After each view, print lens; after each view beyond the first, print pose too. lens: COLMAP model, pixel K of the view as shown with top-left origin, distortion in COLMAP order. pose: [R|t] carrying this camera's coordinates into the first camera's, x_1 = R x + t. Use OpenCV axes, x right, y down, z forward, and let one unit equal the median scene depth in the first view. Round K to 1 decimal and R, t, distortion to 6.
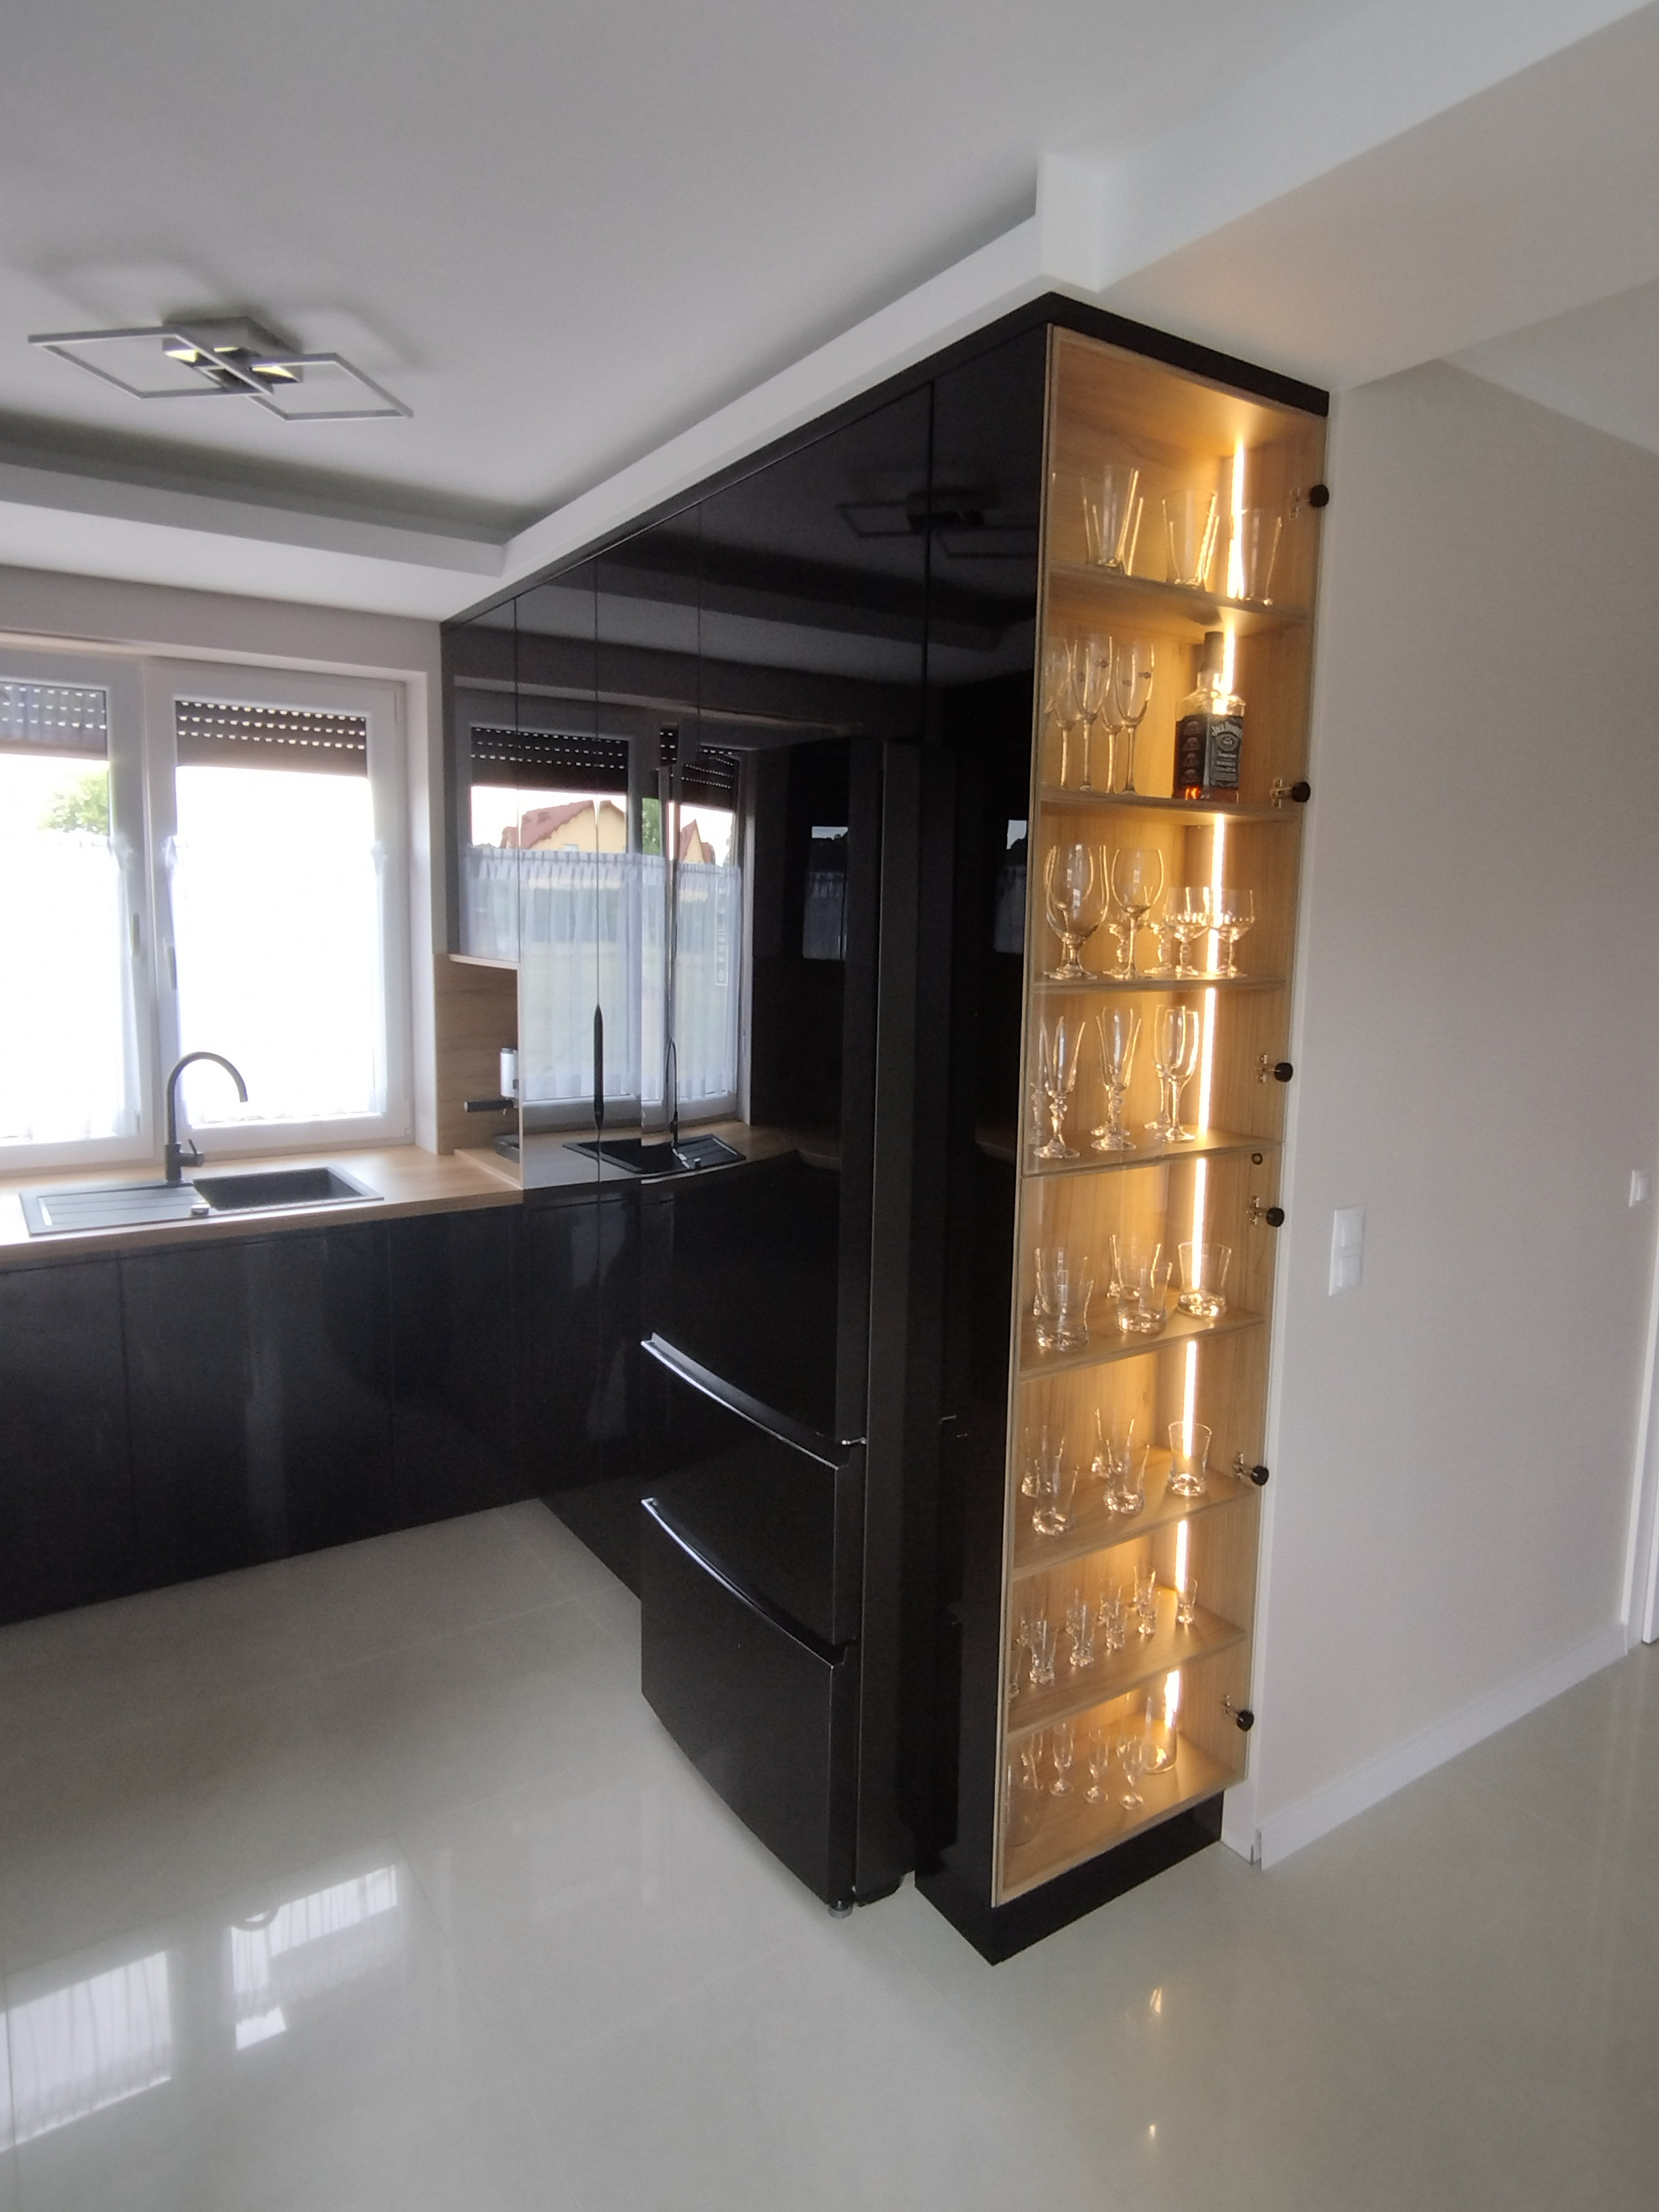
lens RADIAL K [[1326.3, 0, 813.0], [0, 1326.3, 1096.0], [0, 0, 1]] dist [0.002773, 0.000024]
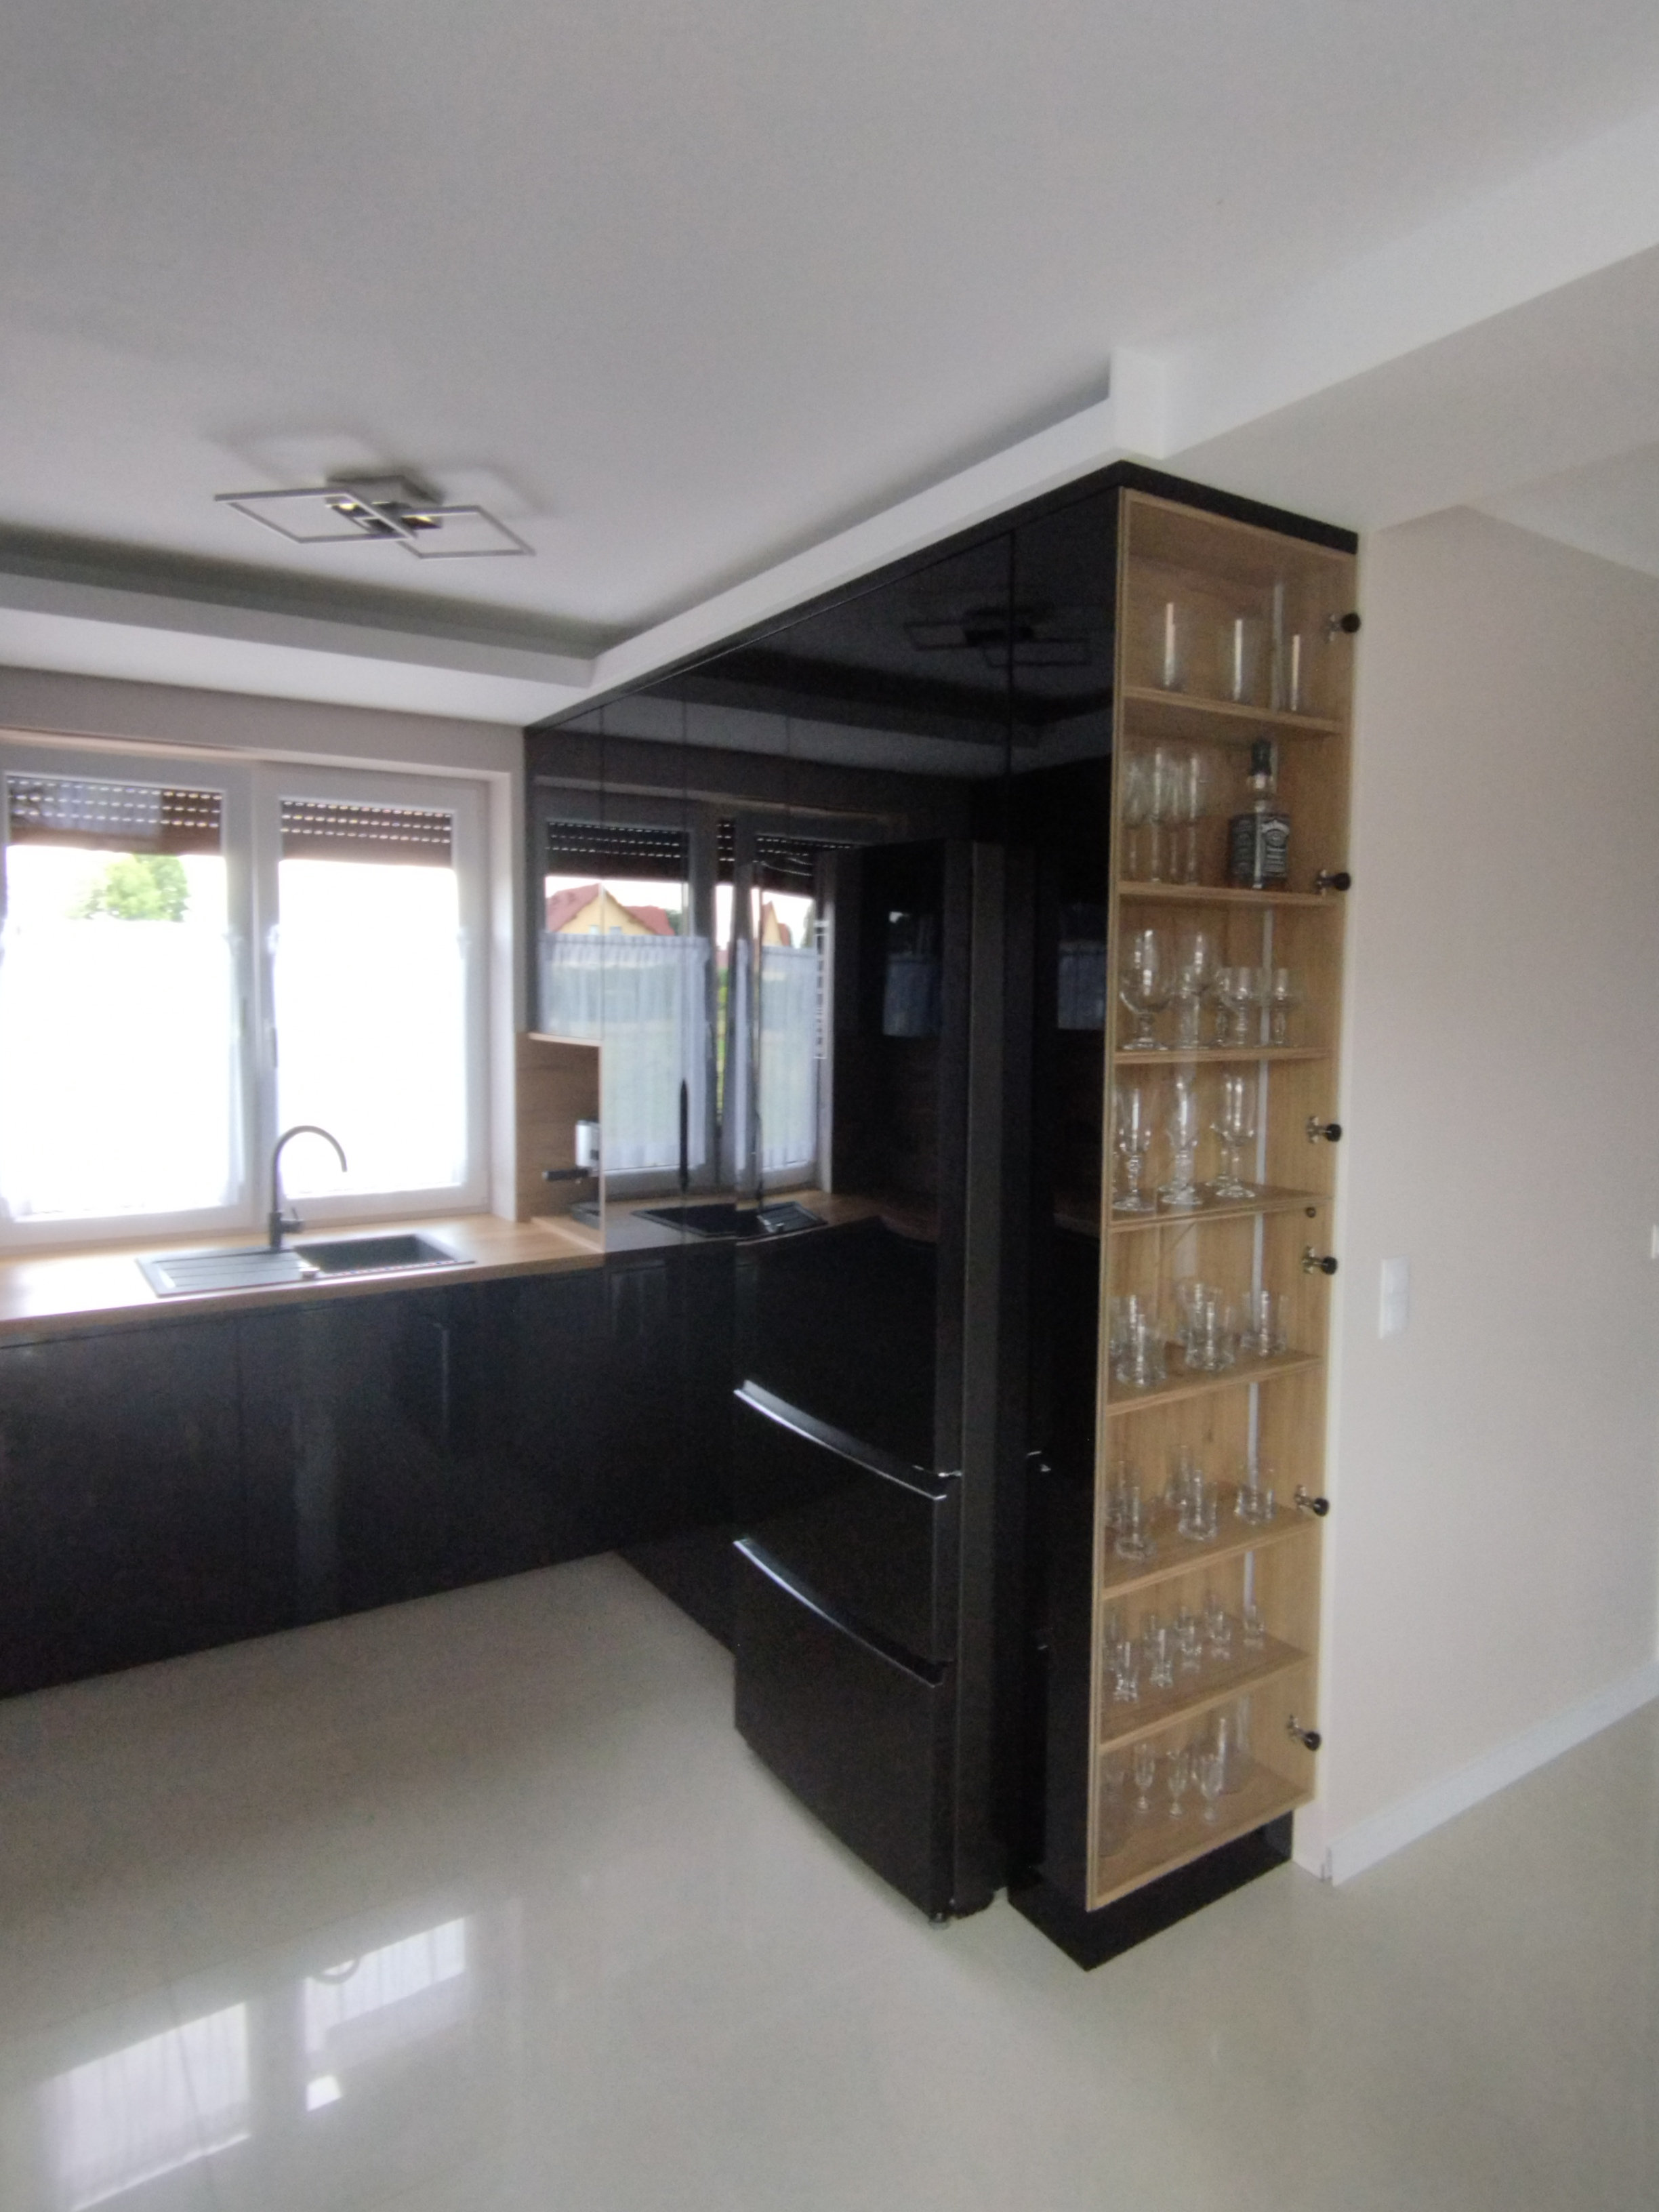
lens RADIAL K [[1326.3, 0, 814.1], [0, 1326.3, 1098.2], [0, 0, 1]] dist [0.002773, 0.000024]
pose [[0.999967, -0.007395, -0.003445, -0.053401], [0.007192, 0.998427, -0.055603, 0.008307], [0.003851, 0.055577, 0.998447, -0.075859]]
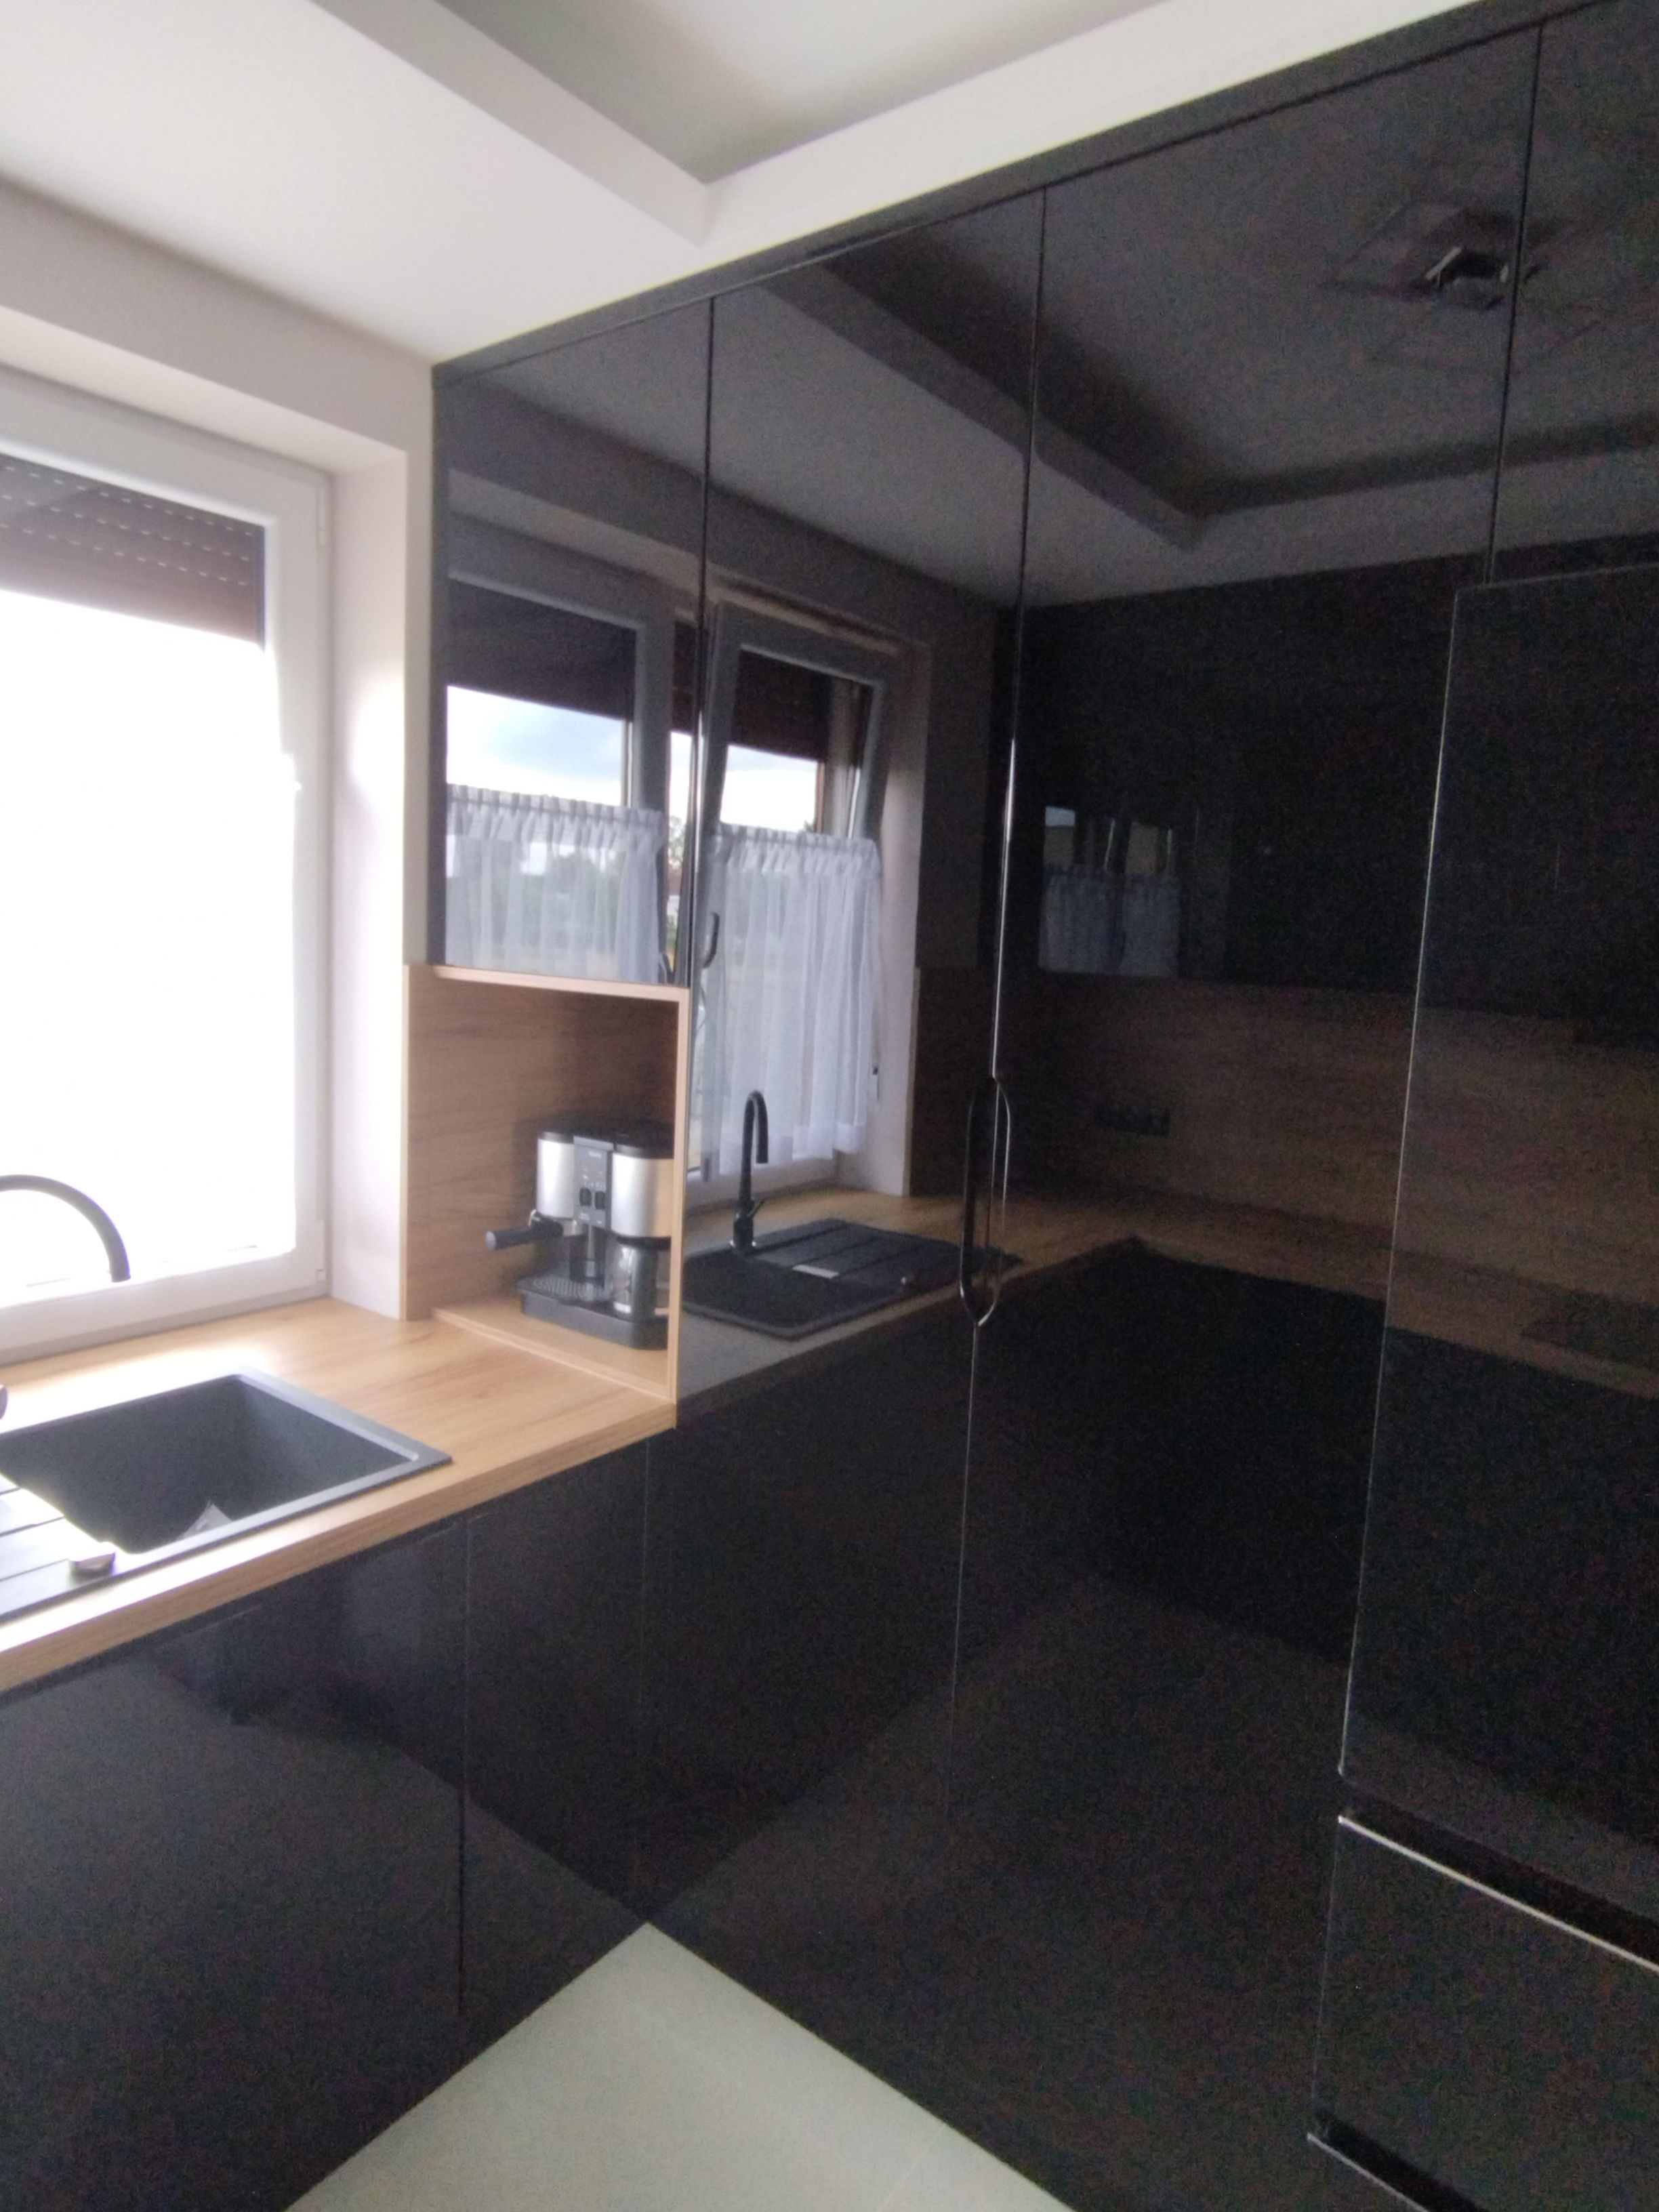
lens RADIAL K [[1326.3, 0, 835.2], [0, 1326.3, 1101.9], [0, 0, 1]] dist [0.002773, 0.000024]
pose [[0.942659, -0.007581, 0.333672, -0.390843], [0.008734, 0.999960, -0.001955, -0.060161], [-0.333644, 0.004757, 0.942687, 0.534231]]
